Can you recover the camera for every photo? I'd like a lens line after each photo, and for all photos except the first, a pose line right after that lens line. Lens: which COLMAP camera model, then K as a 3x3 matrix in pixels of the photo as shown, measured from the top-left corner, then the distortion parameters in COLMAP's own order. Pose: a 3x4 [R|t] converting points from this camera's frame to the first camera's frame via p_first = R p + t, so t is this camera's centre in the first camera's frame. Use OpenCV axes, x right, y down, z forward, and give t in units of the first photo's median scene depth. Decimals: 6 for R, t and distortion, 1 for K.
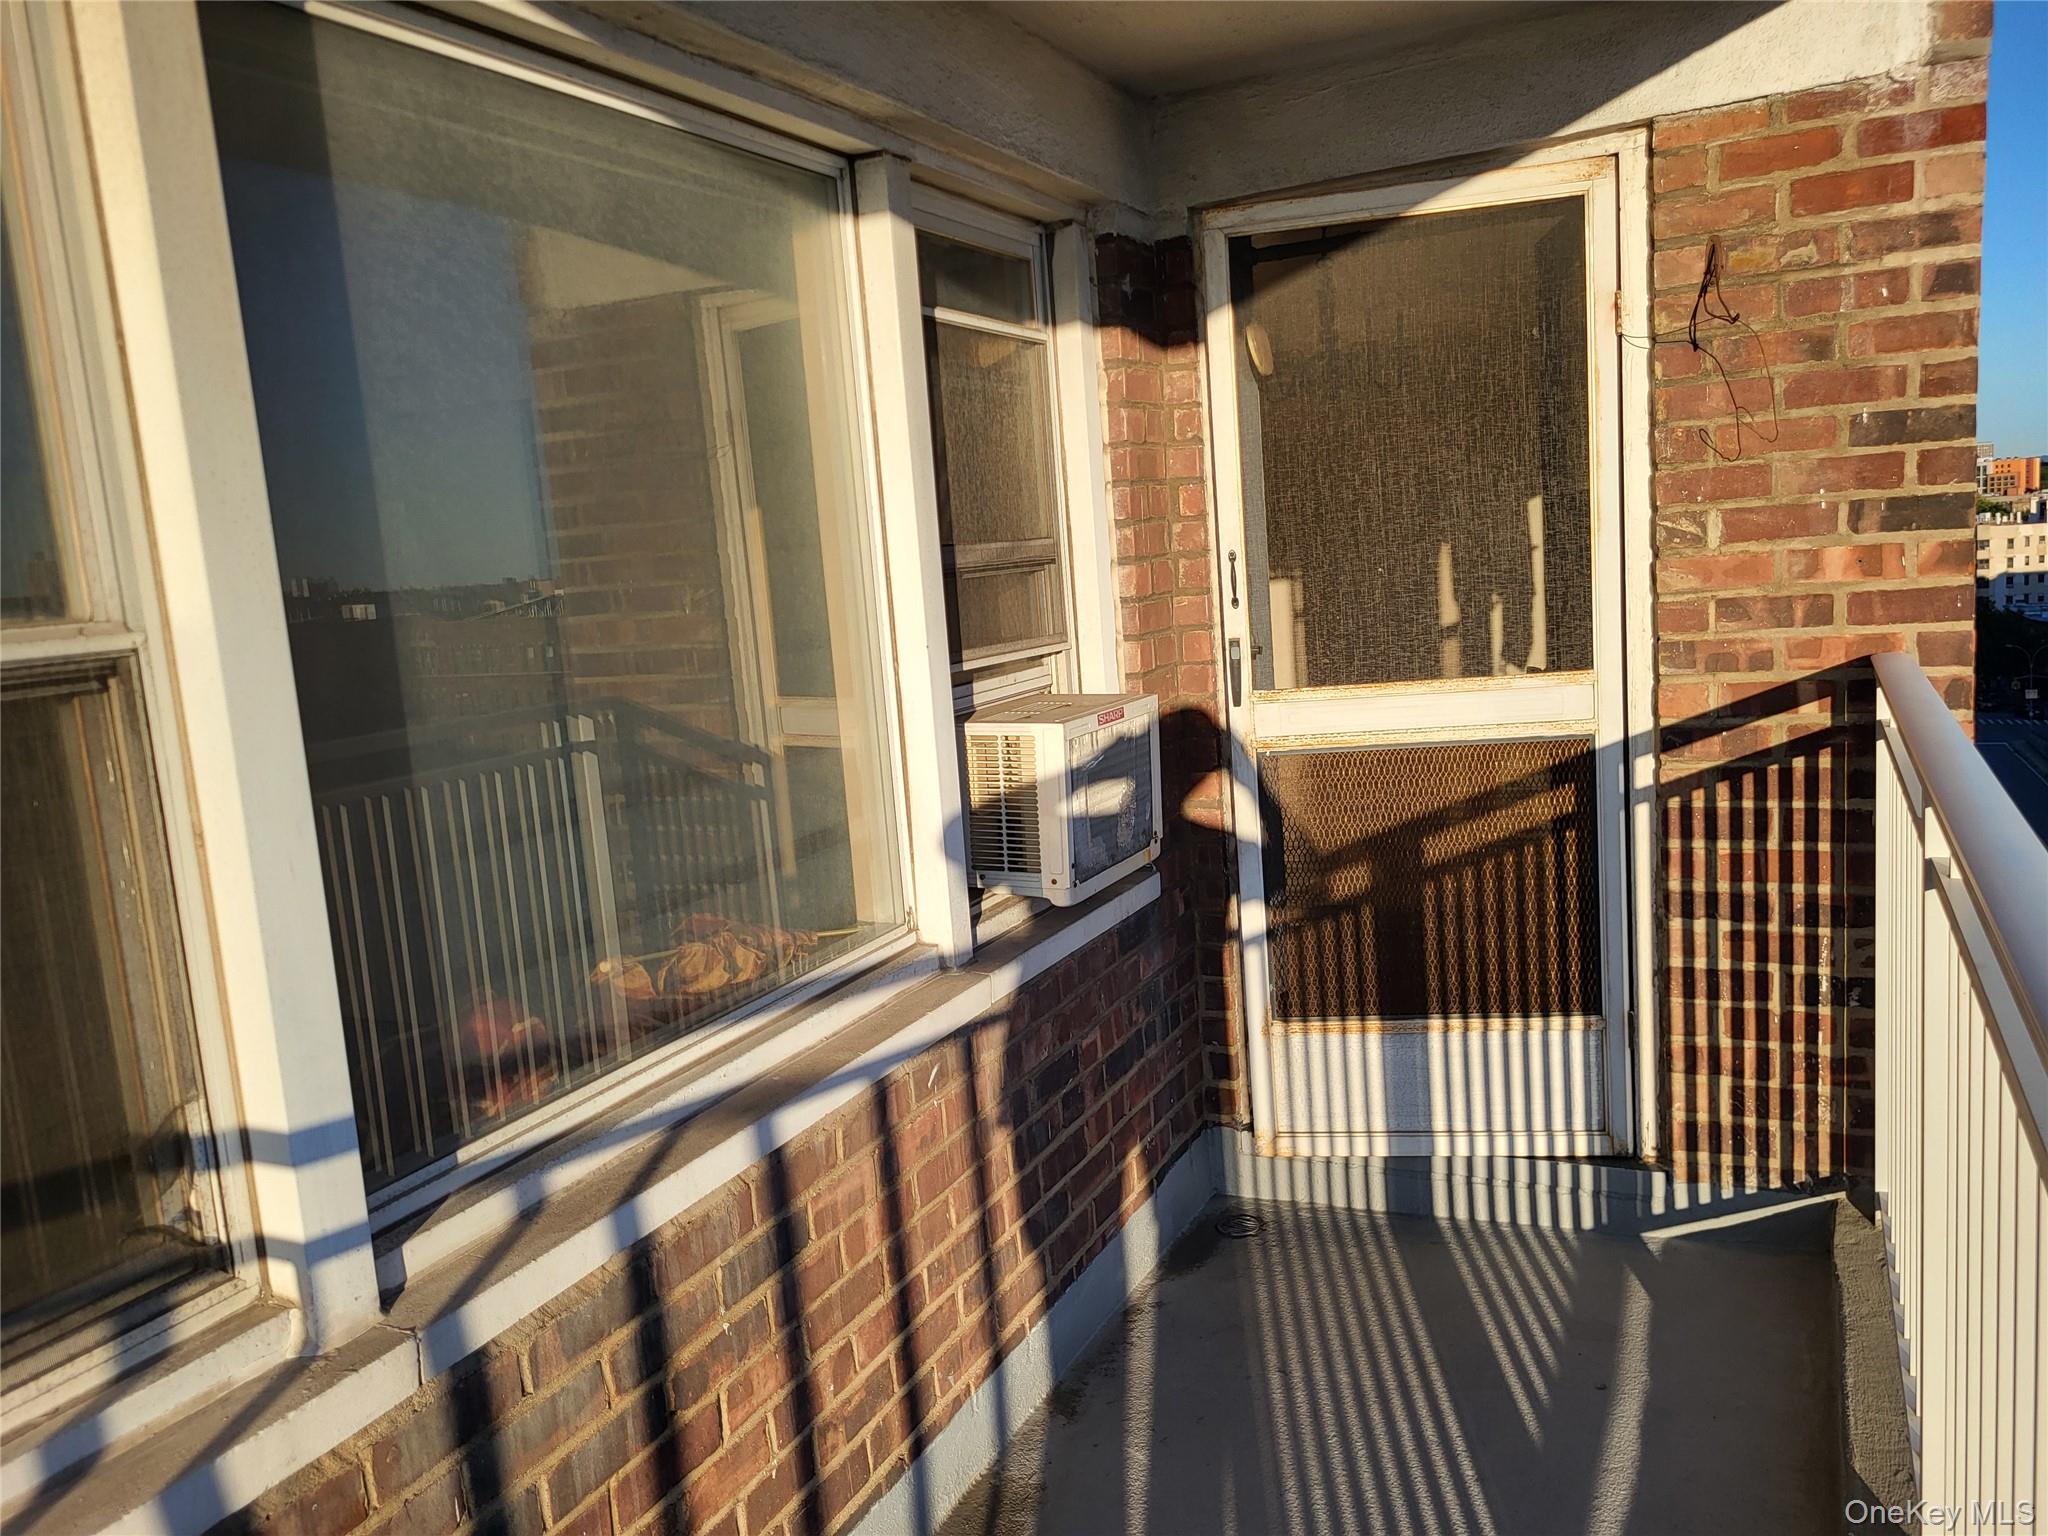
lens RADIAL K [[1548.1, 0, 1024.0], [0, 1548.1, 768.0], [0, 0, 1]] dist [0.053291, -0.046114]
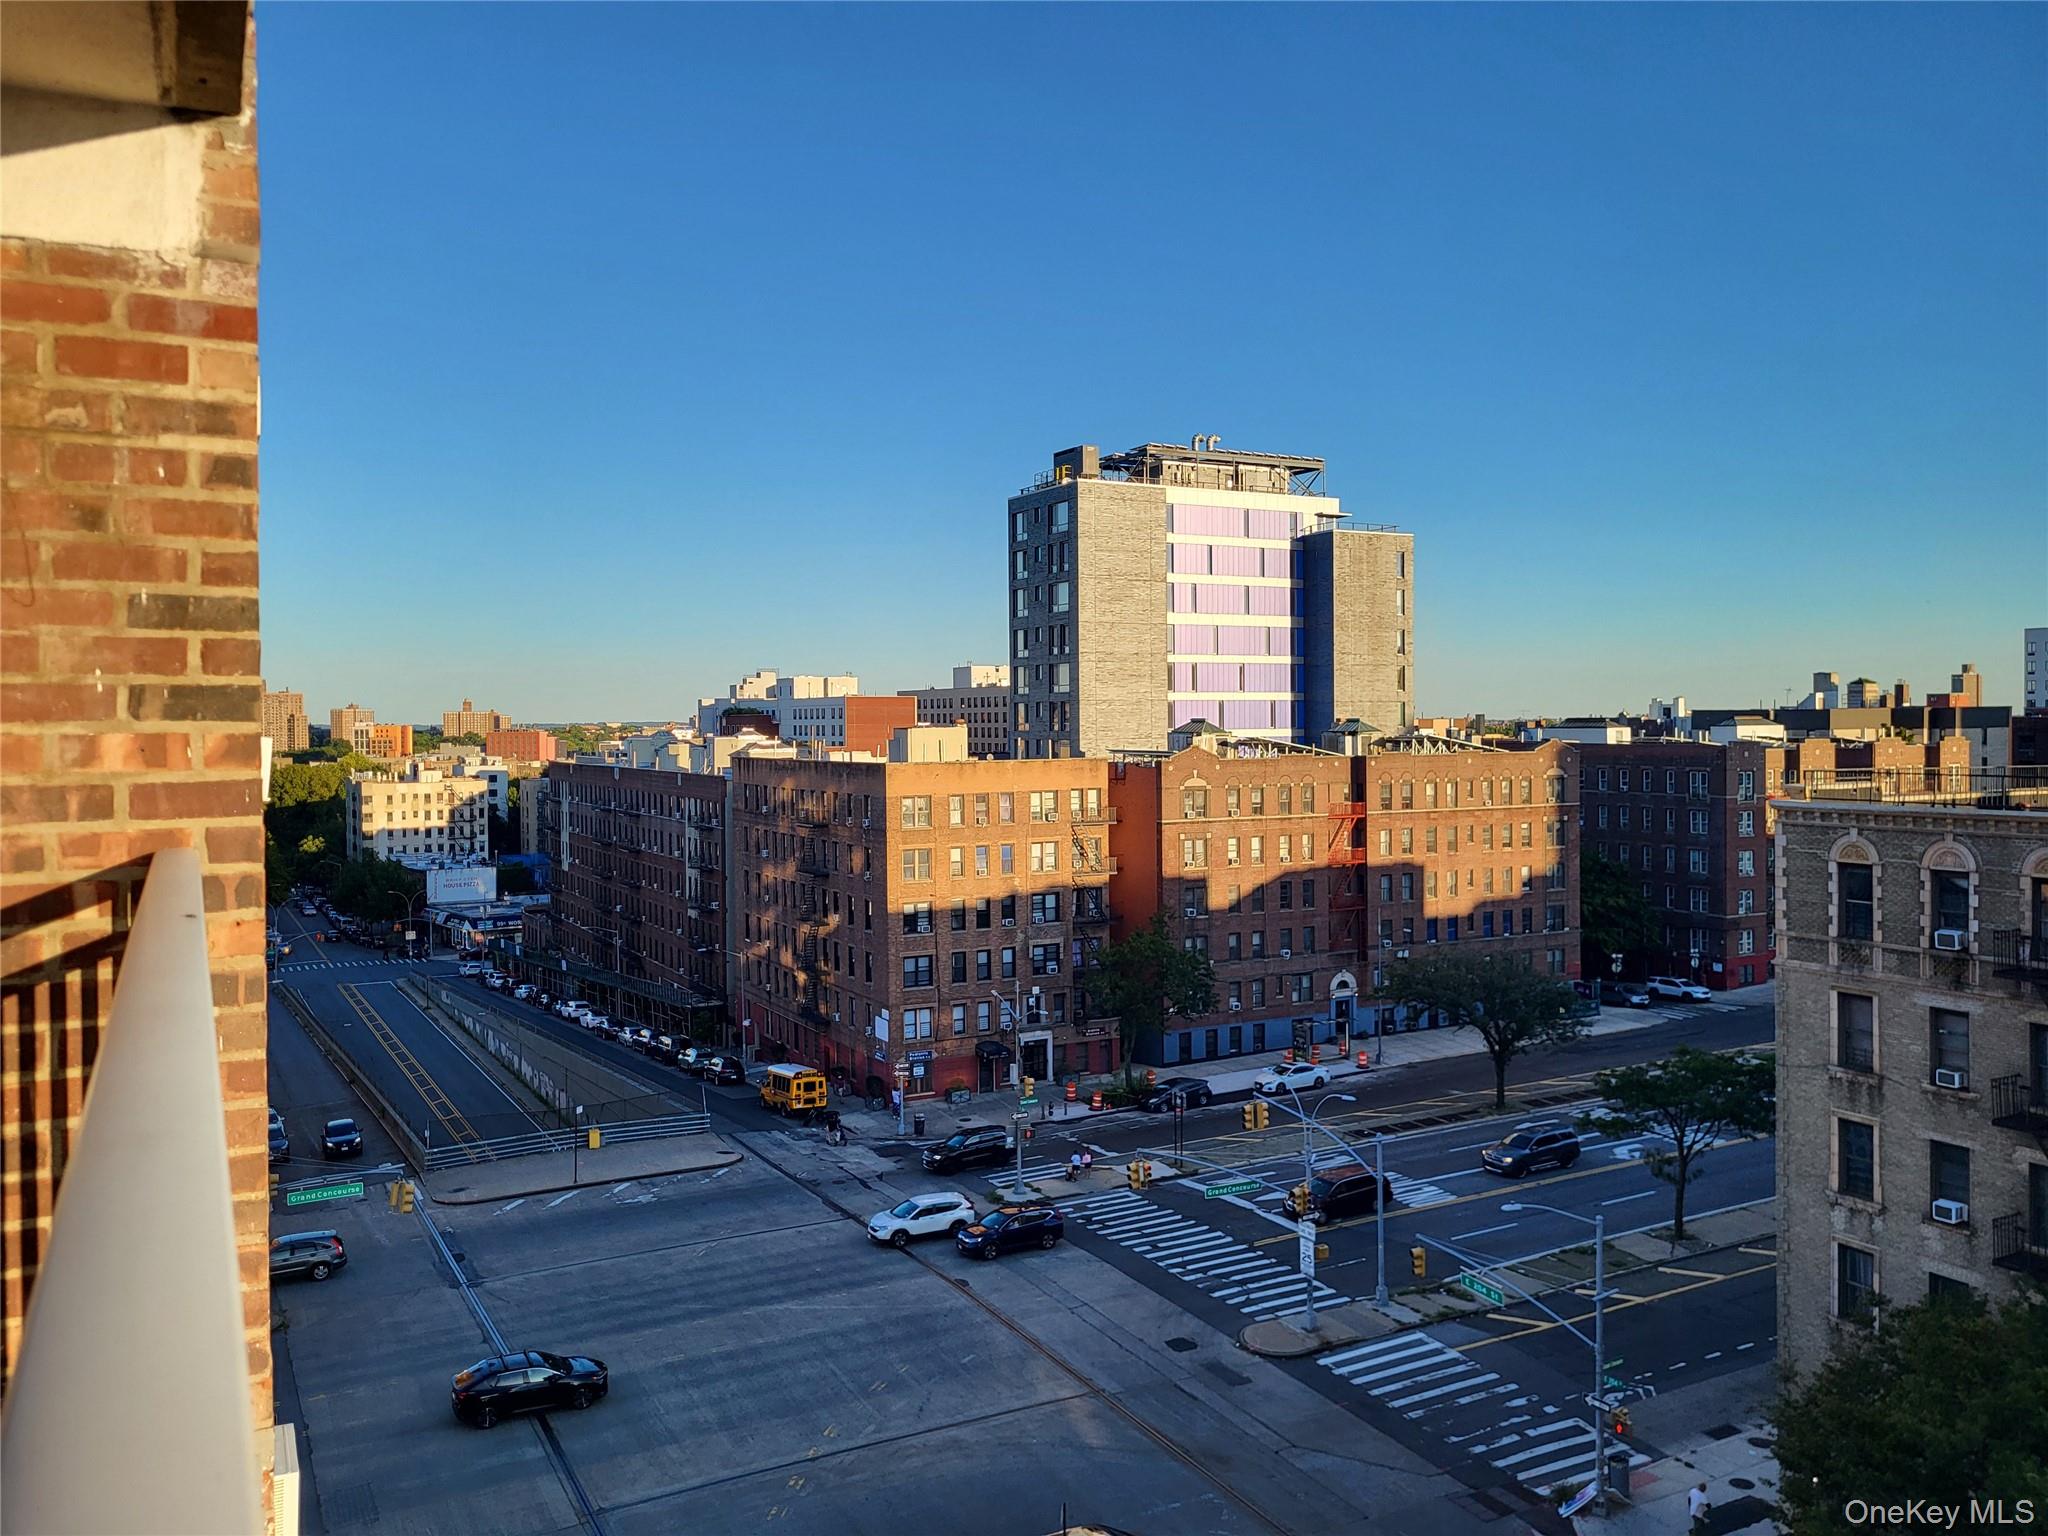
lens RADIAL K [[1548.1, 0, 1024.0], [0, 1548.1, 768.0], [0, 0, 1]] dist [0.053291, -0.046114]
pose [[0.589658, 0.048059, 0.806222, 0.098624], [0.082089, 0.989492, -0.119022, 0.030020], [-0.803470, 0.136364, 0.579517, 0.053602]]
